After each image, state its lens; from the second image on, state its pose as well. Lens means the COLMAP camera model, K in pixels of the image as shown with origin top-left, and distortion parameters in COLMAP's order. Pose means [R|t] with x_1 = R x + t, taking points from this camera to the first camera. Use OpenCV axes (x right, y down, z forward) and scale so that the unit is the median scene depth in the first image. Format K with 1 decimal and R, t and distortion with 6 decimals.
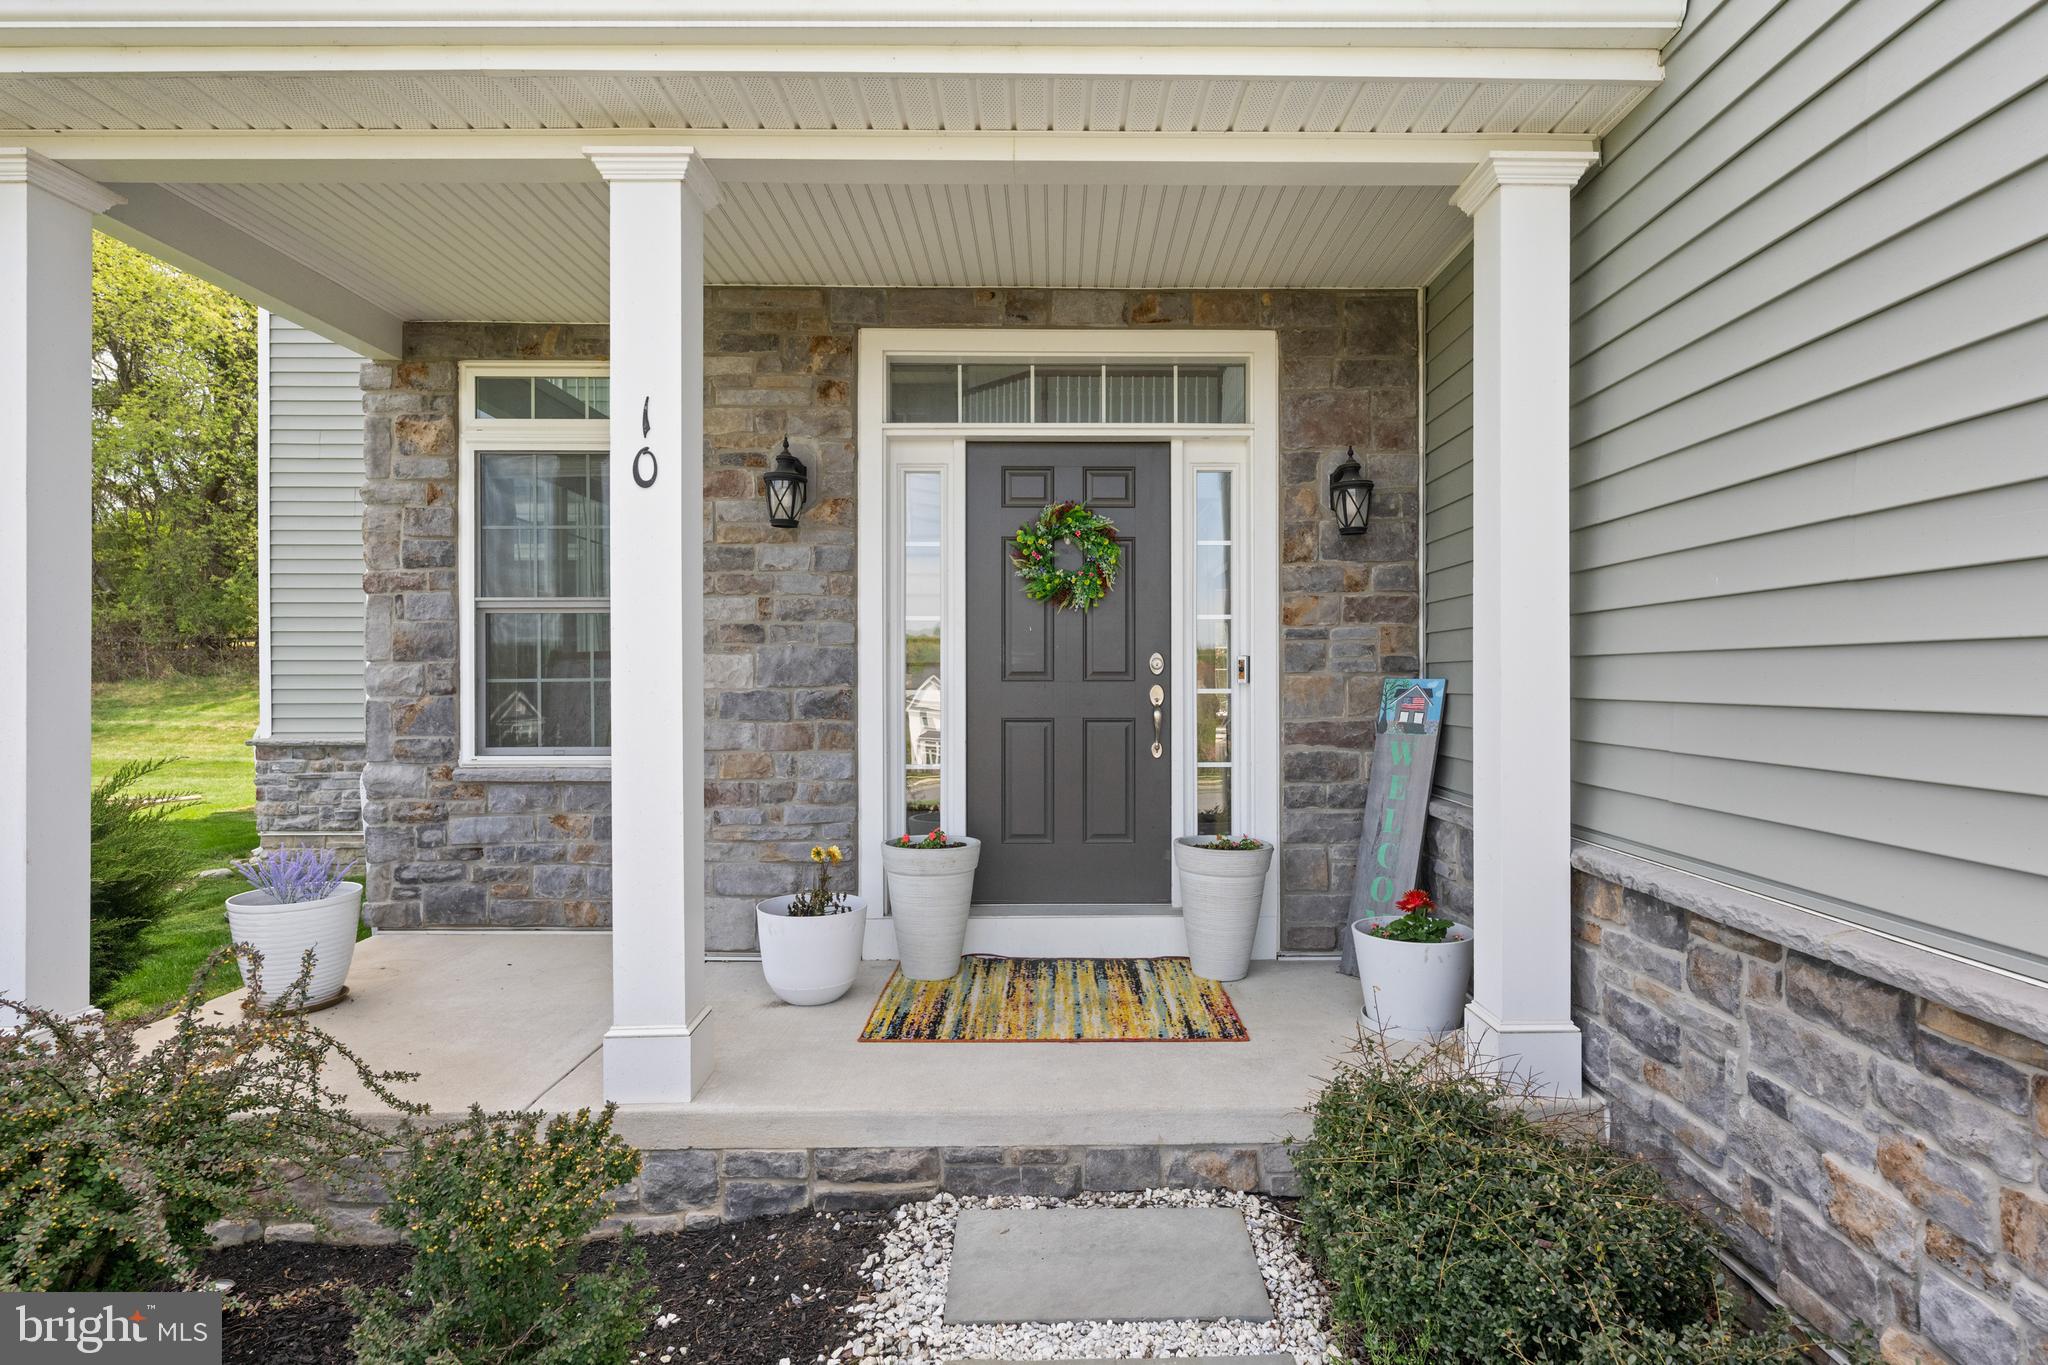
lens RADIAL K [[1084.0, 0, 1024.0], [0, 1084.0, 682.5], [0, 0, 1]] dist [-0.041980, -0.000092]
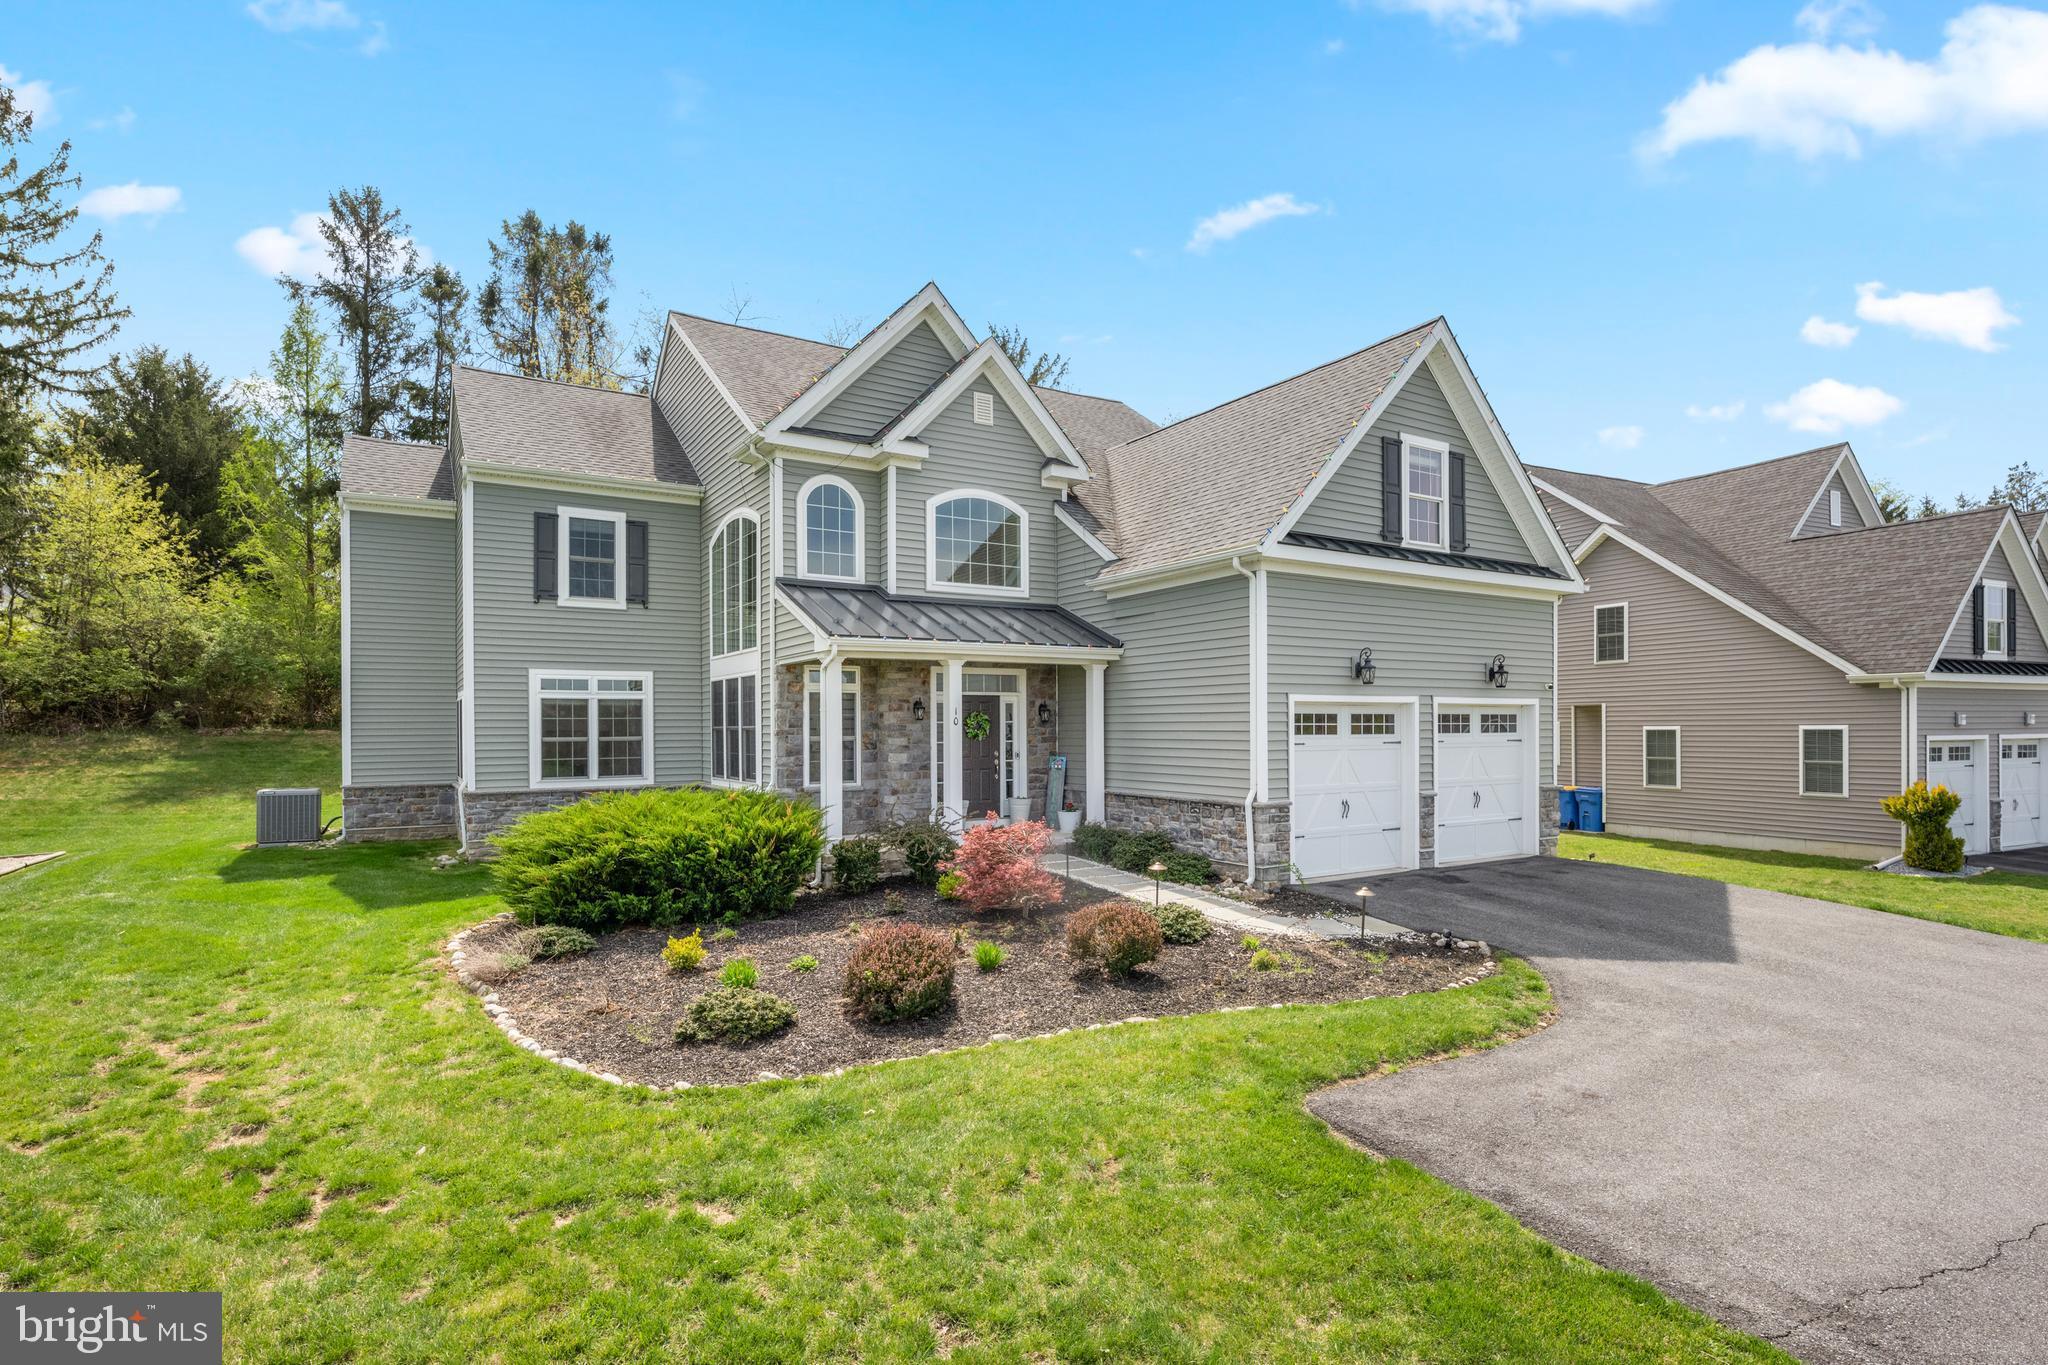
lens RADIAL K [[992.6, 0, 1024.8], [0, 992.6, 727.1], [0, 0, 1]] dist [-0.000033, -0.000005]
pose [[0.859974, -0.002465, 0.510332, -1.630558], [0.005346, 0.999977, -0.004178, -0.099768], [-0.510310, 0.006321, 0.859968, -2.130092]]
